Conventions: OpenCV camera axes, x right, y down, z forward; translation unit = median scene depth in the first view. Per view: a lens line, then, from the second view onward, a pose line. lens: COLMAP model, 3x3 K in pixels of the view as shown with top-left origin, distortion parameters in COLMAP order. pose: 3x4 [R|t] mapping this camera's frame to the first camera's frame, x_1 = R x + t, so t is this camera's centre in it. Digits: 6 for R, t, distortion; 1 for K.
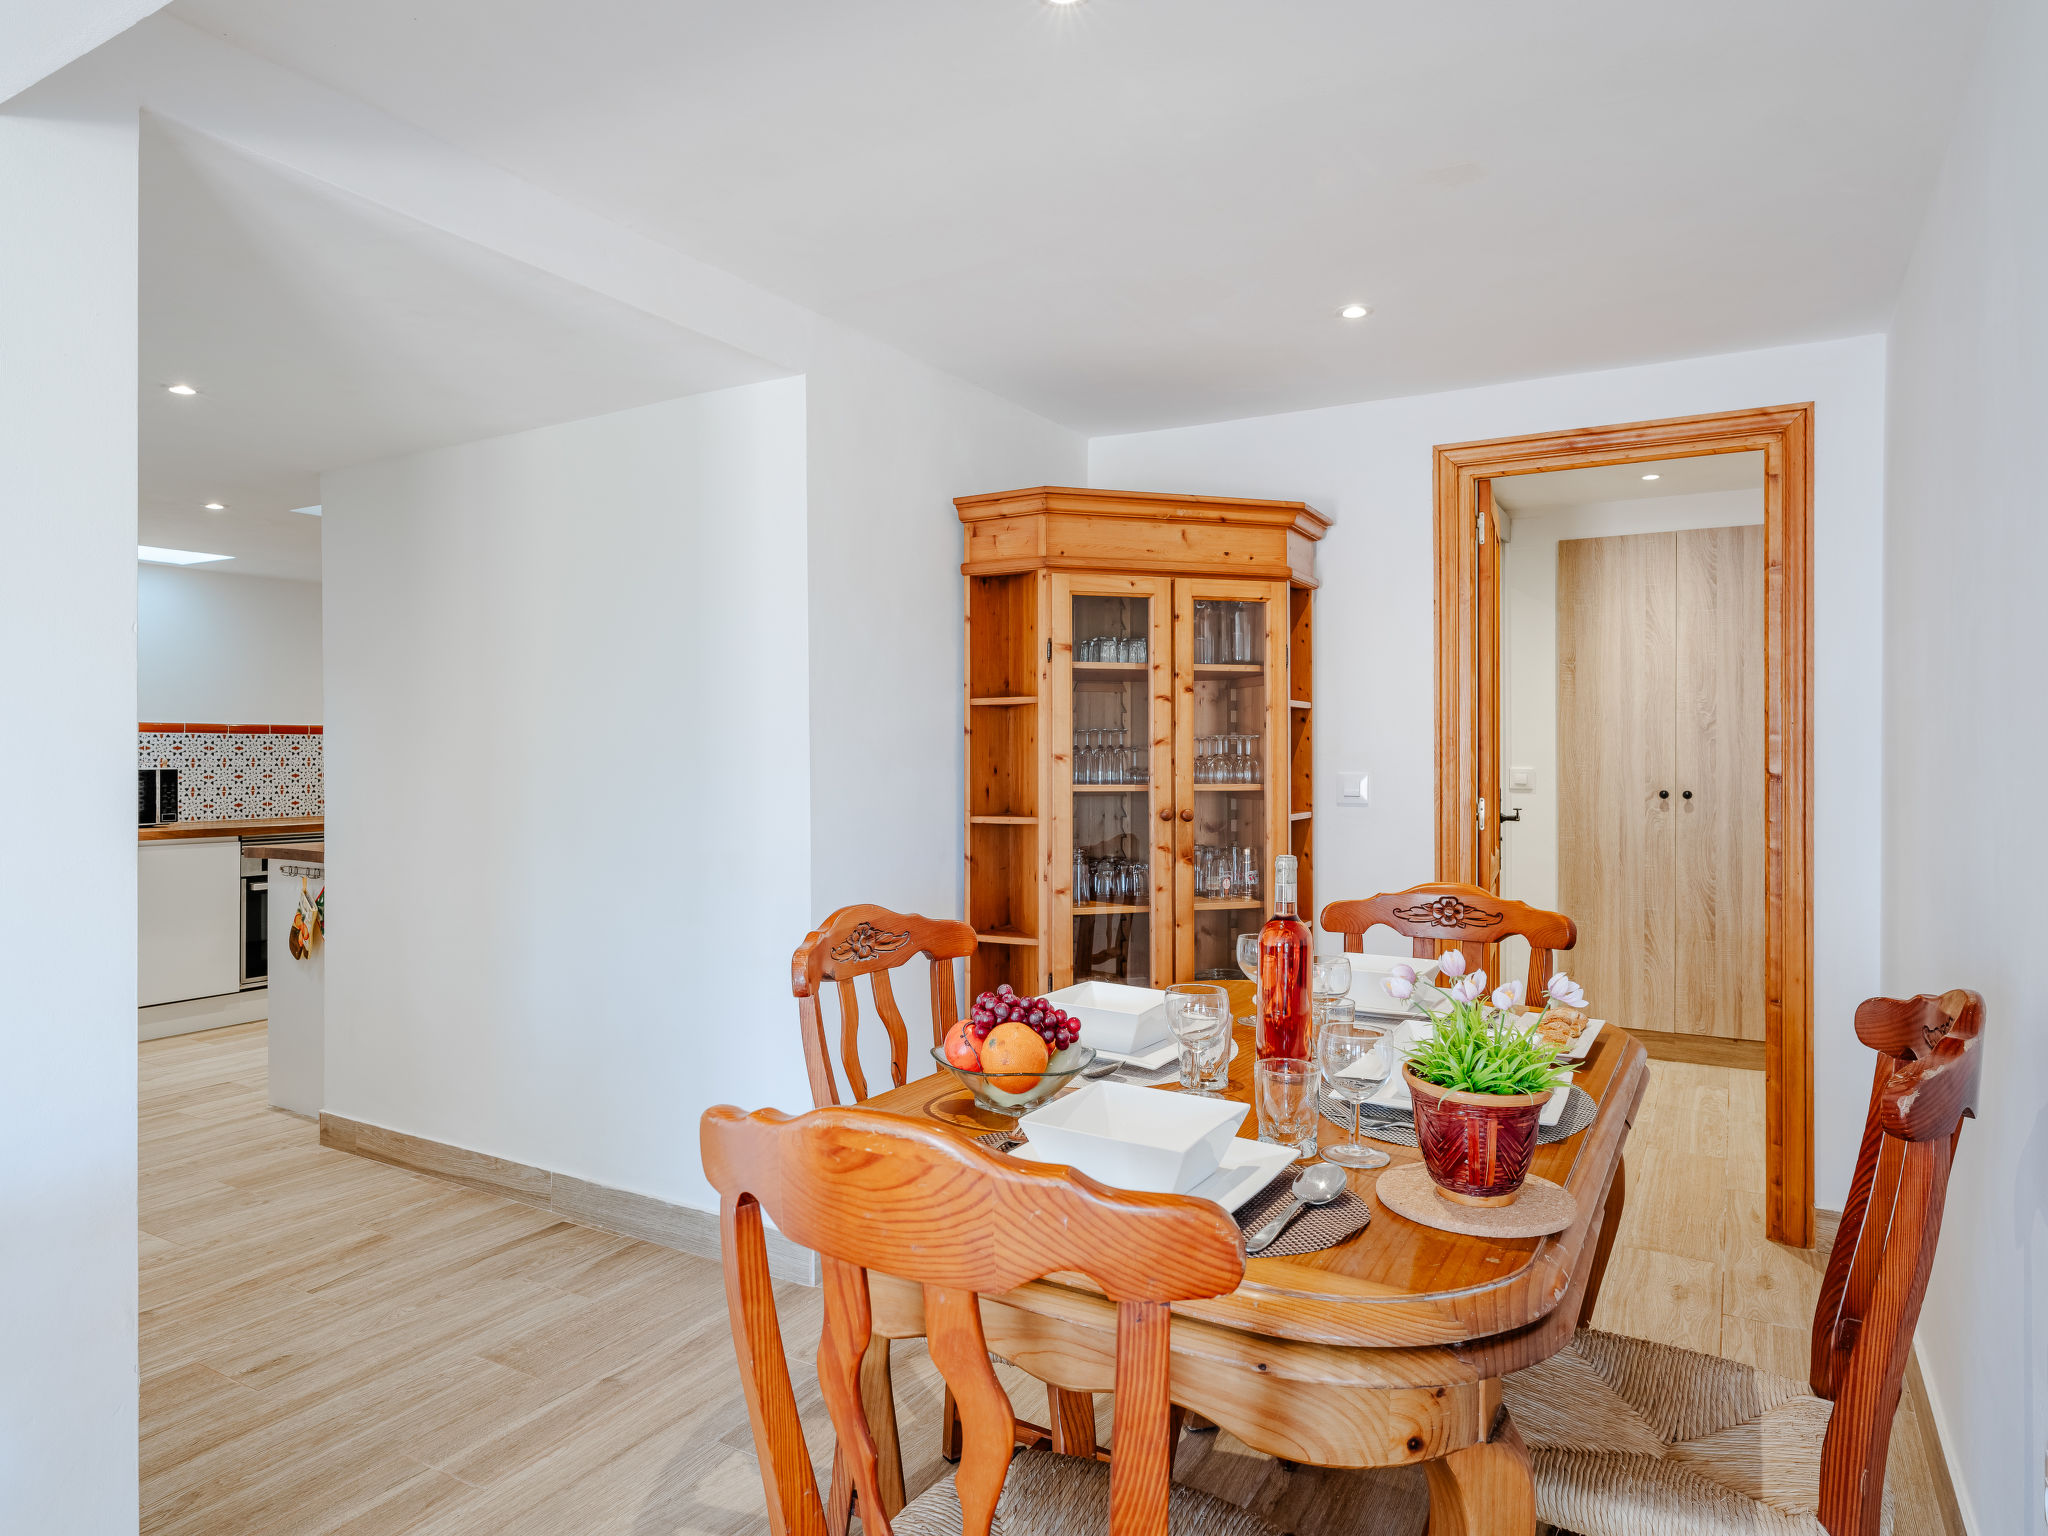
lens RADIAL K [[1211.8, 0, 1036.6], [0, 1211.8, 754.5], [0, 0, 1]] dist [-0.004034, 0.001289]
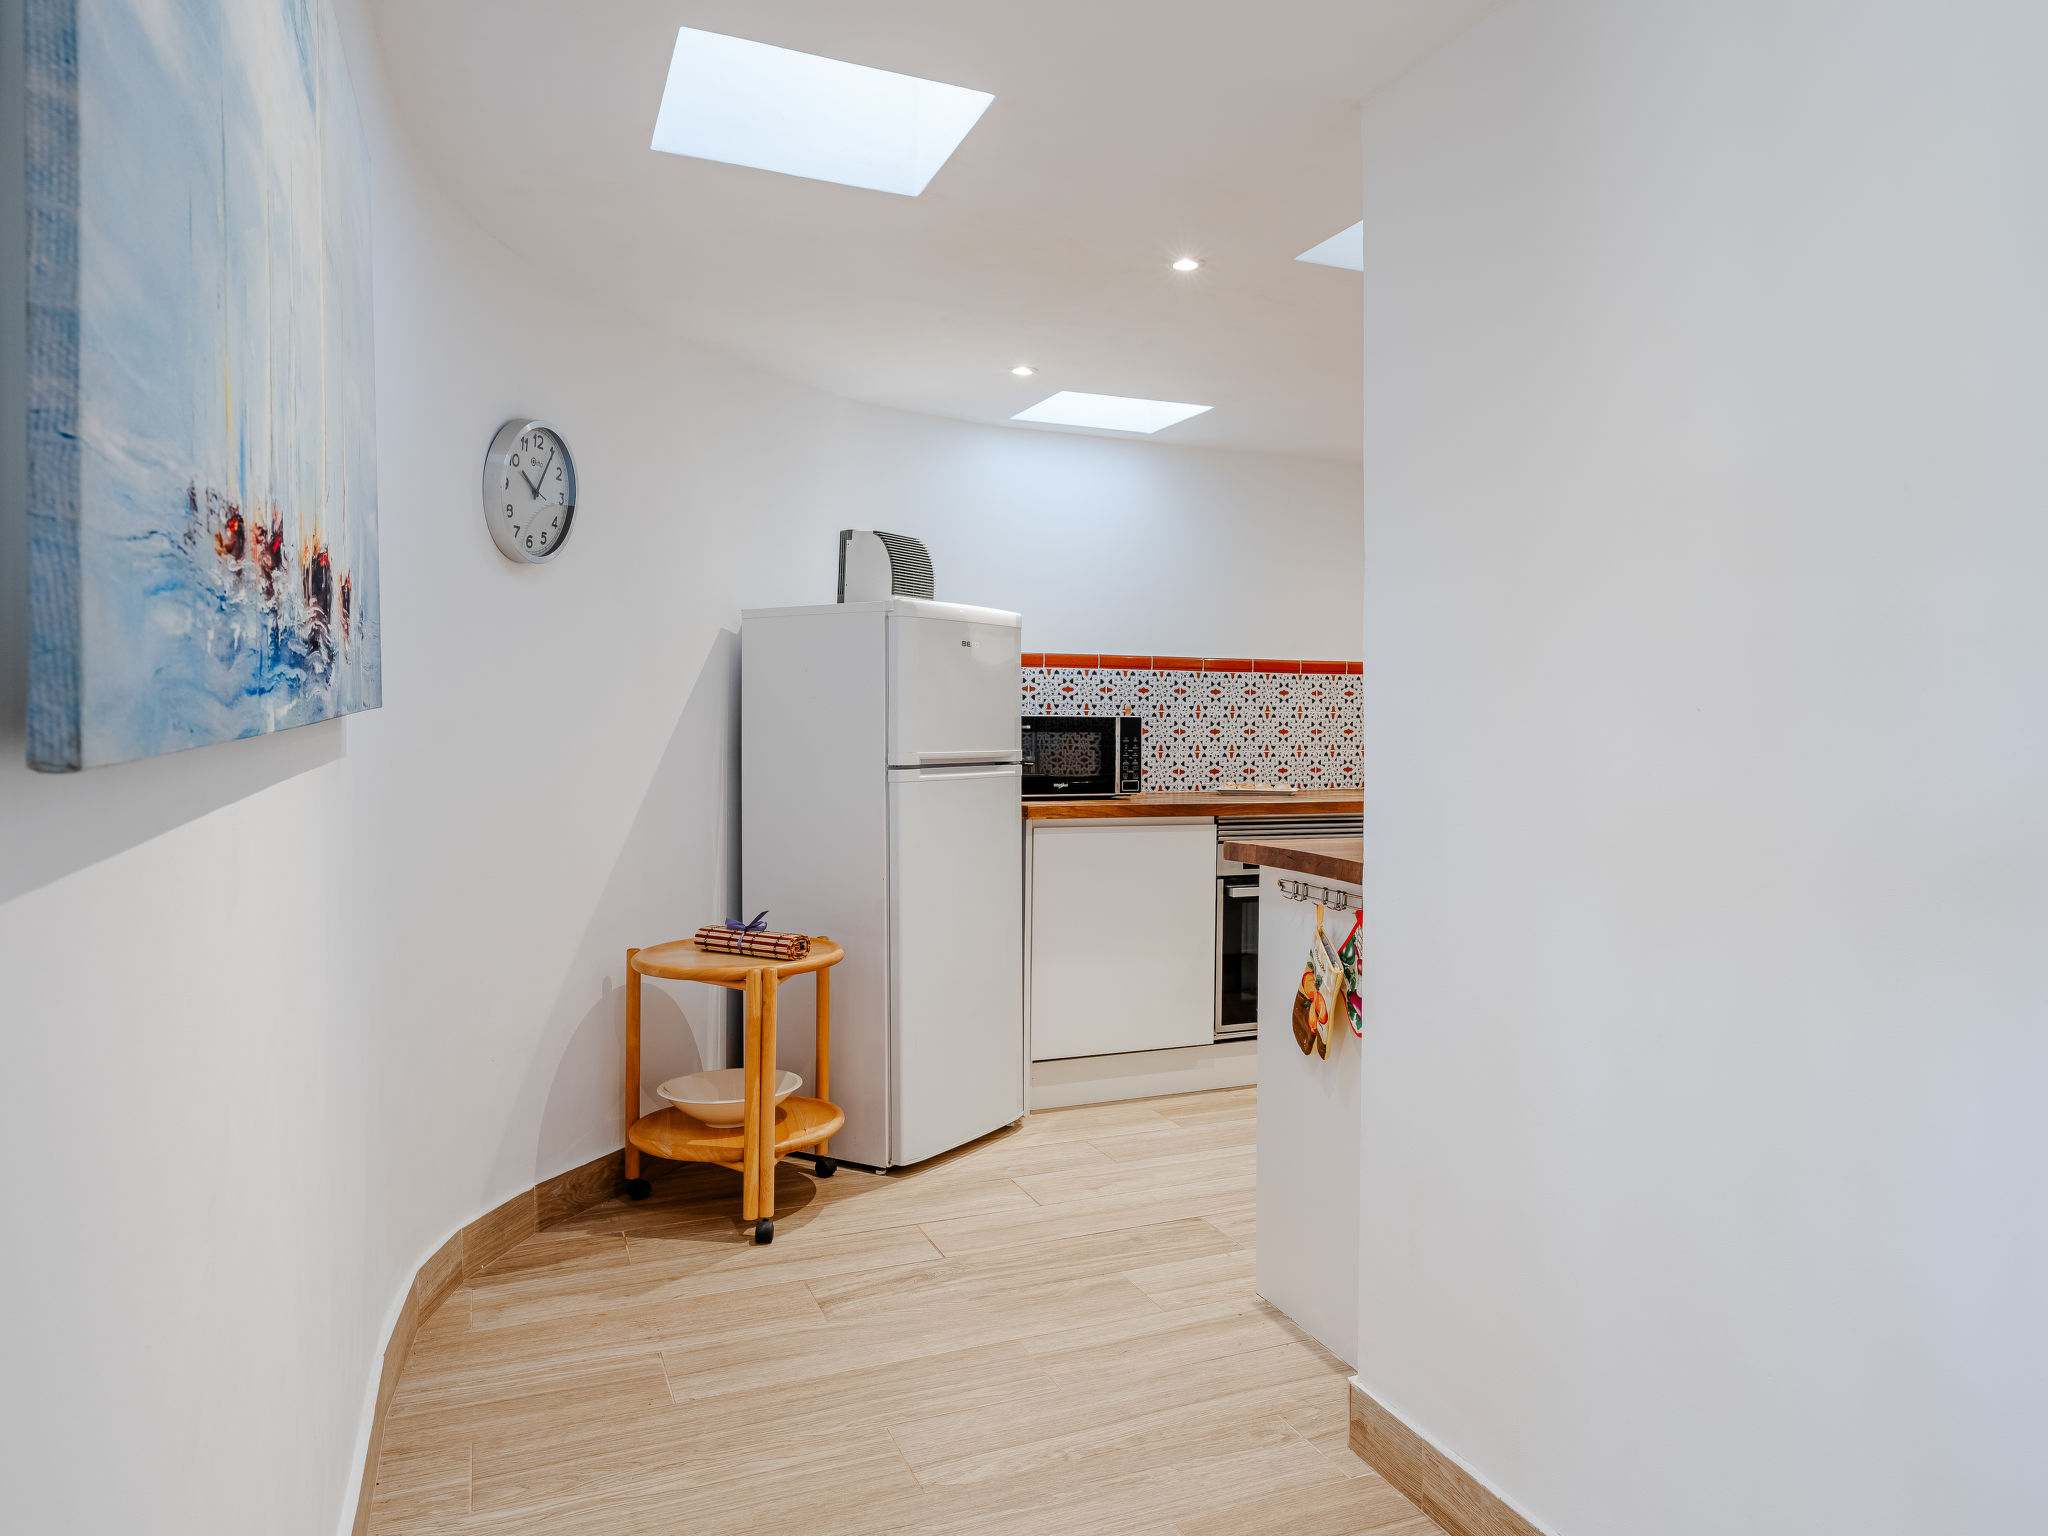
lens RADIAL K [[1250.6, 0, 1011.1], [0, 1250.6, 766.6], [0, 0, 1]] dist [-0.005813, 0.006170]
pose [[0.736856, 0.020406, -0.675742, -0.282878], [-0.003450, 0.999645, 0.026425, 0.022400], [0.676041, -0.017140, 0.736664, 0.425741]]
